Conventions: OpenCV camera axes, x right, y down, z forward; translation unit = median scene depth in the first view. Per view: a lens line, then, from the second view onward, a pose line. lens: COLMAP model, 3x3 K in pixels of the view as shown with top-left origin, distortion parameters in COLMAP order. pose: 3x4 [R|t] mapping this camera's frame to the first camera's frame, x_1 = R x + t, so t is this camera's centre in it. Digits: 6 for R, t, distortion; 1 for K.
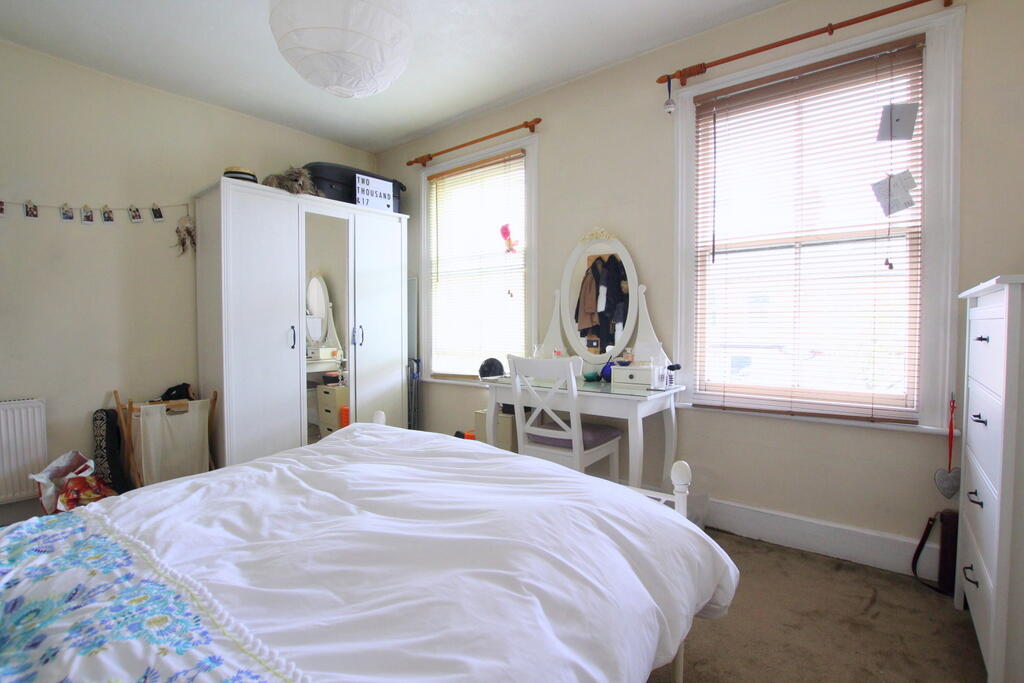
lens RADIAL K [[495.3, 0, 499.3], [0, 495.3, 335.2], [0, 0, 1]] dist [-0.004177, 0.000242]
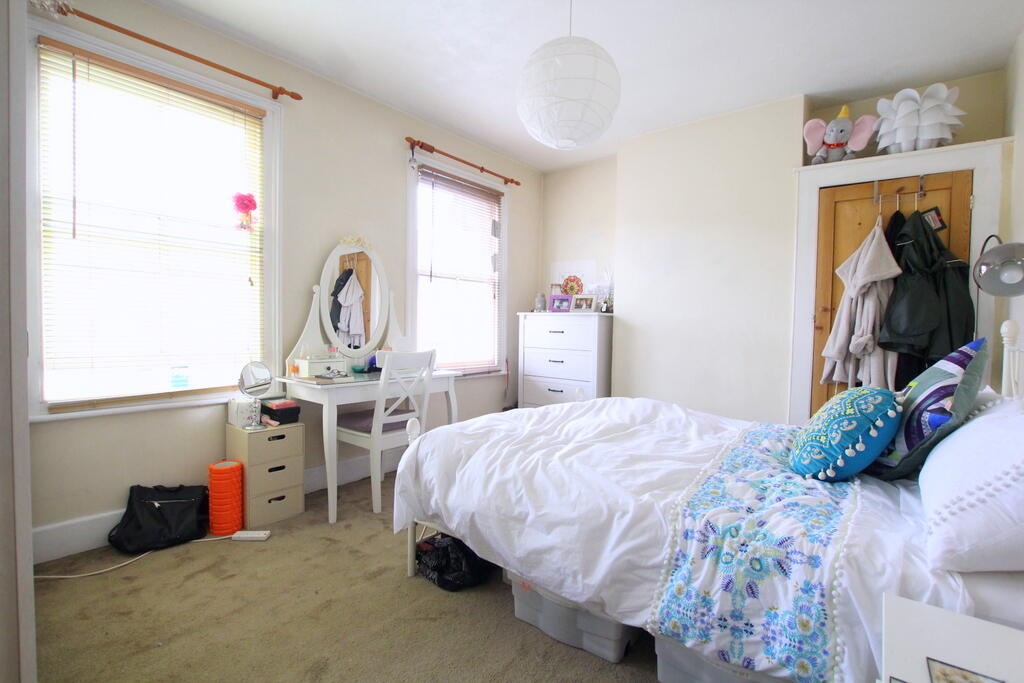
lens RADIAL K [[495.3, 0, 489.4], [0, 495.3, 346.9], [0, 0, 1]] dist [-0.004177, 0.000242]
pose [[0.012944, -0.026837, 0.999556, -1.011303], [0.015347, 0.999527, 0.026638, 0.009667], [-0.999798, 0.014995, 0.013350, 0.772683]]
